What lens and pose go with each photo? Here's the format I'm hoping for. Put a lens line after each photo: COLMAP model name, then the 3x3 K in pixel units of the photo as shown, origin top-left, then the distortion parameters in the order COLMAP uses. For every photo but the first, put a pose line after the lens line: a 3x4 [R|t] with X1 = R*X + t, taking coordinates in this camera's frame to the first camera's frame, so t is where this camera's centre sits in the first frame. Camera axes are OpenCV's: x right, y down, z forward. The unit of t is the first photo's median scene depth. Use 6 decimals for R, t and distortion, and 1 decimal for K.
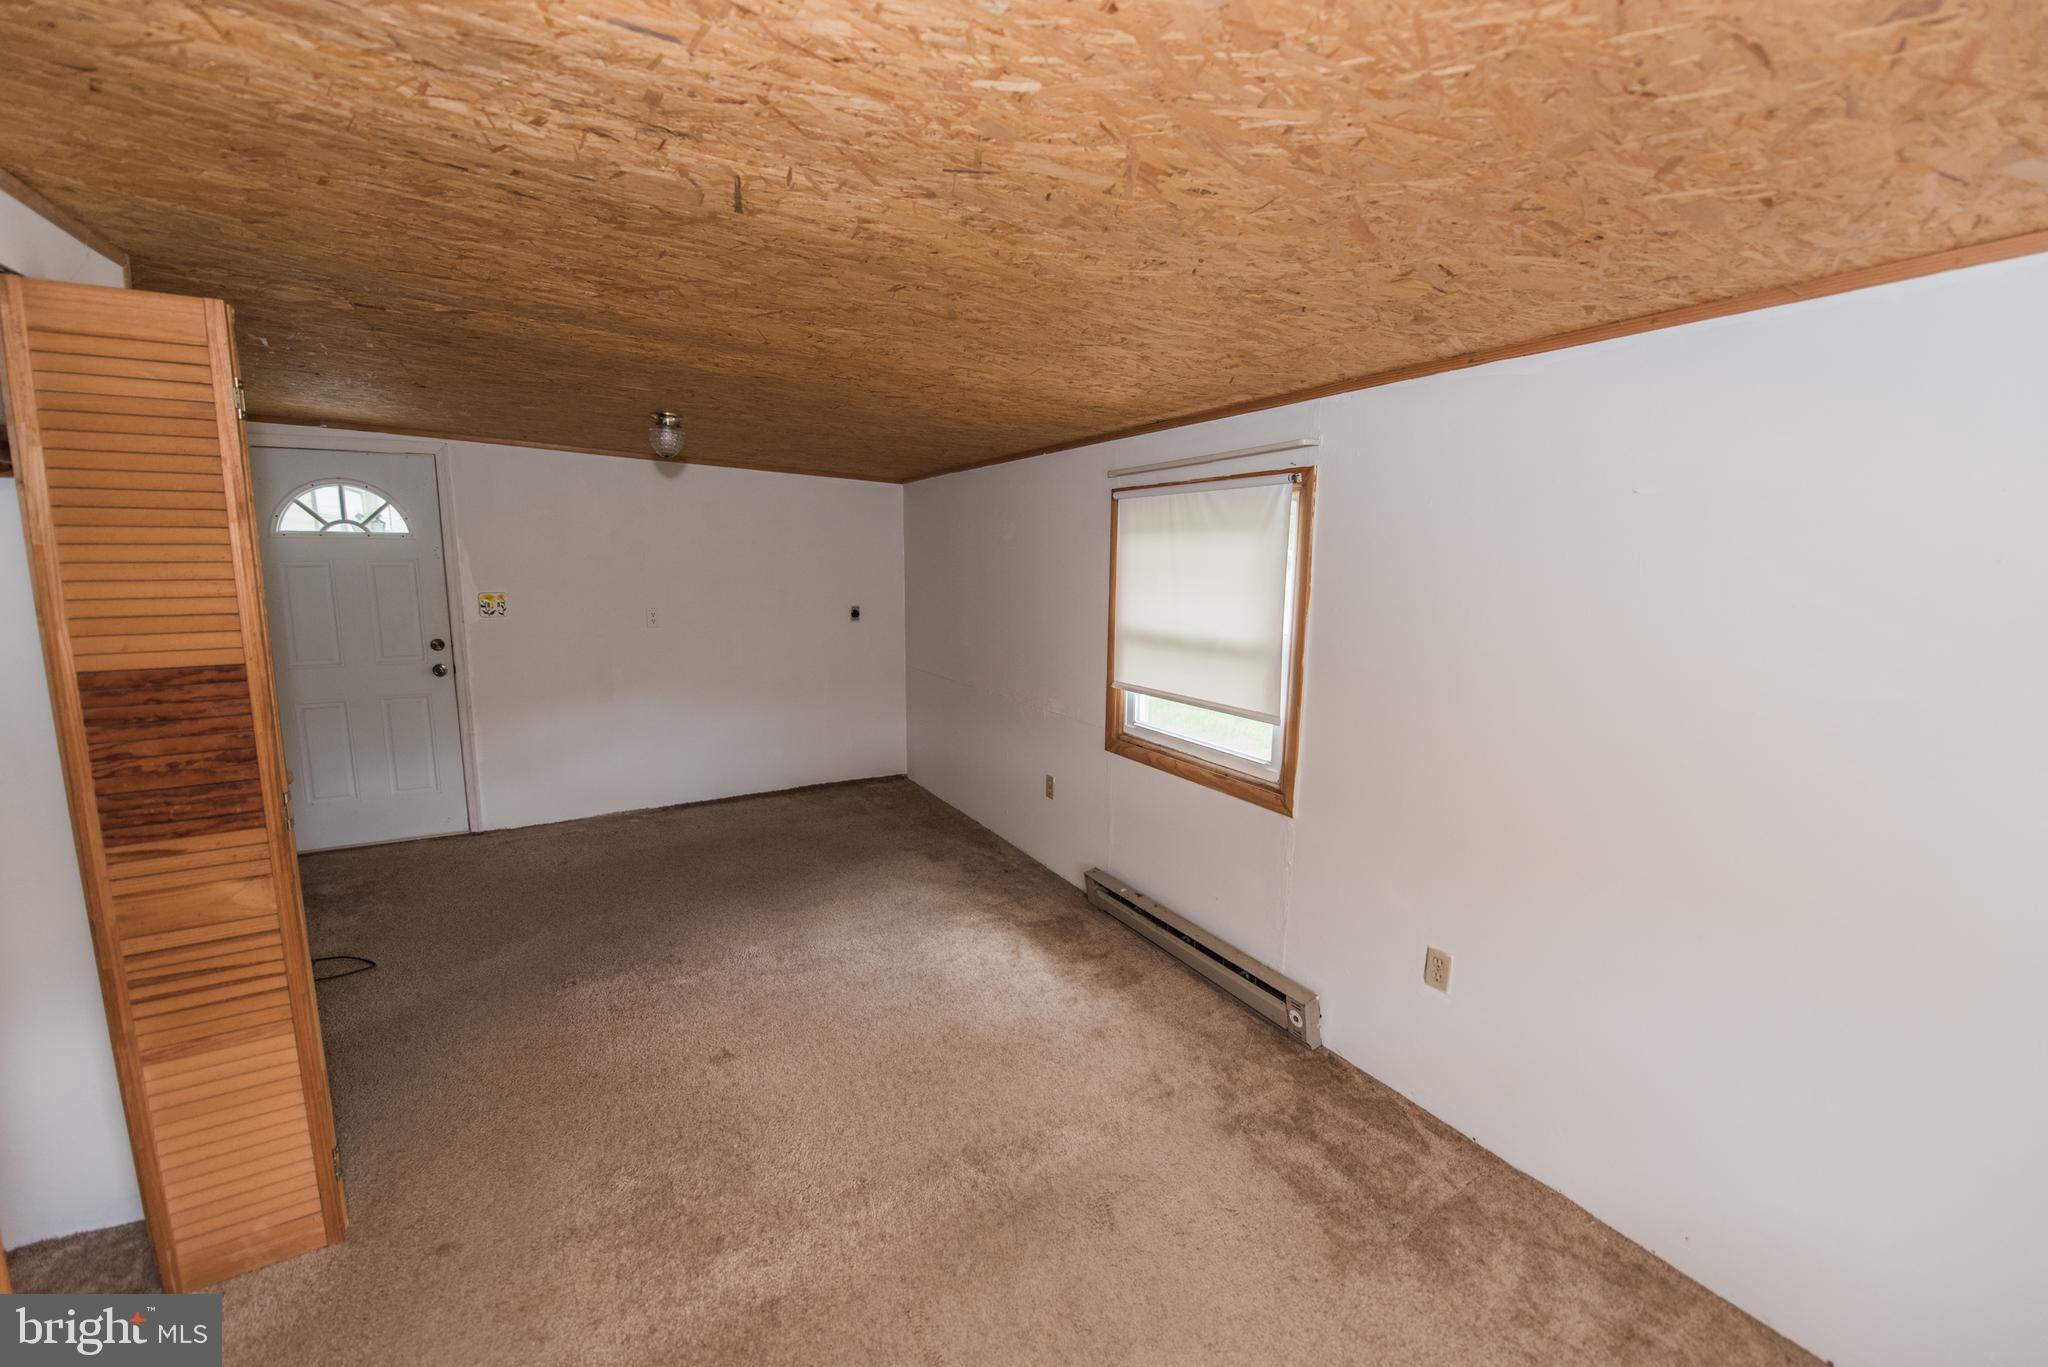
lens RADIAL K [[814.9, 0, 1018.7], [0, 814.9, 682.8], [0, 0, 1]] dist [-0.008941, -0.005998]
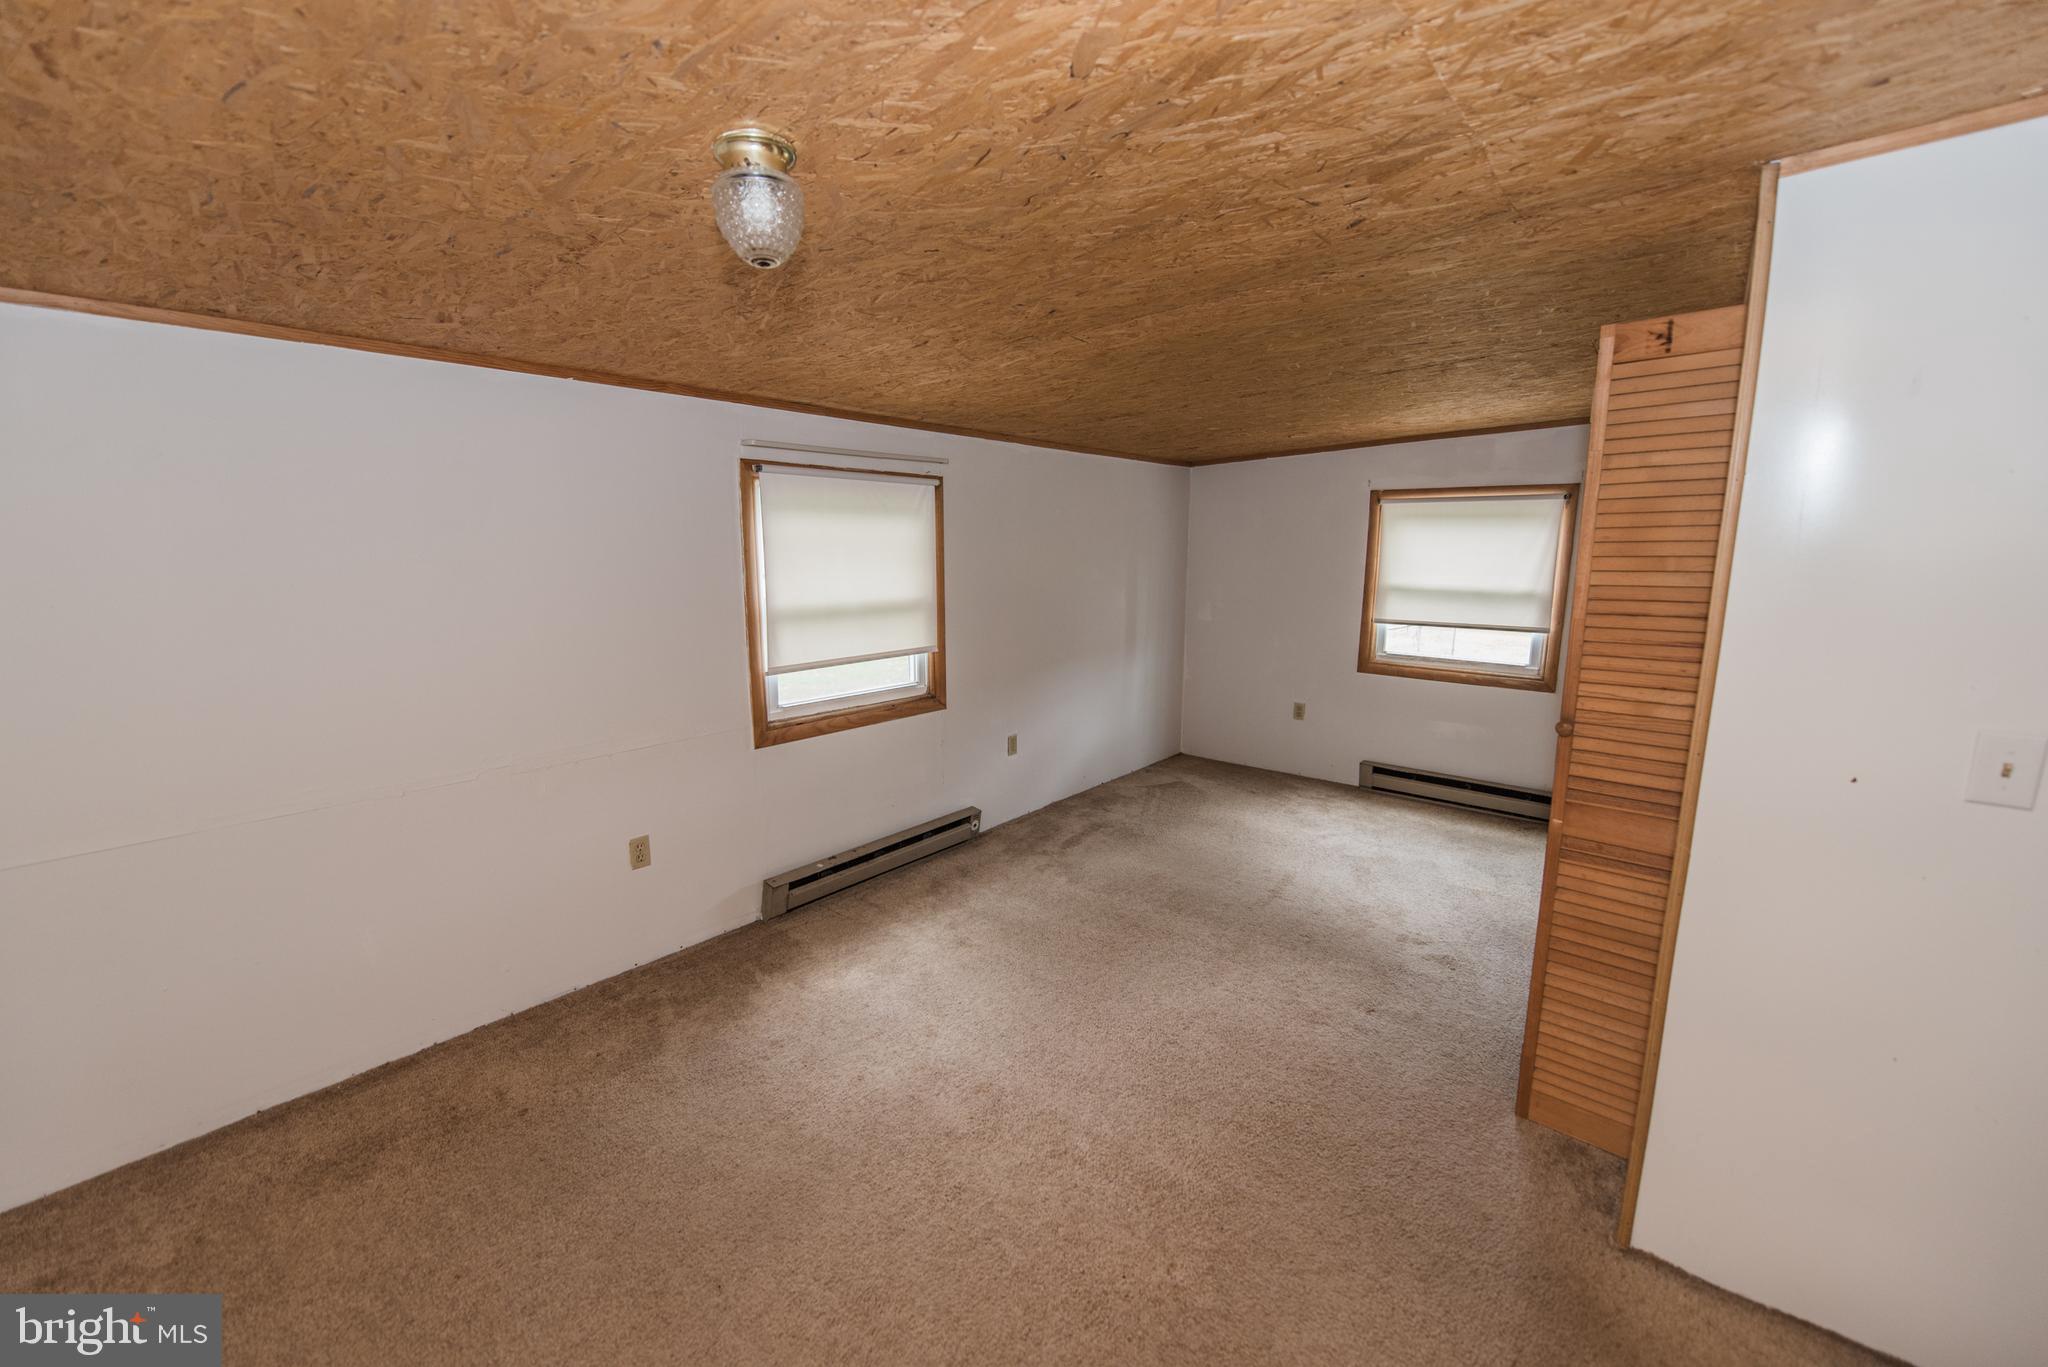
lens RADIAL K [[814.9, 0, 1018.7], [0, 814.9, 682.8], [0, 0, 1]] dist [-0.008941, -0.005998]
pose [[-0.354798, -0.161497, 0.920889, -0.892411], [0.144849, 0.963581, 0.224791, -0.163155], [-0.923654, 0.213145, -0.318483, 1.095454]]
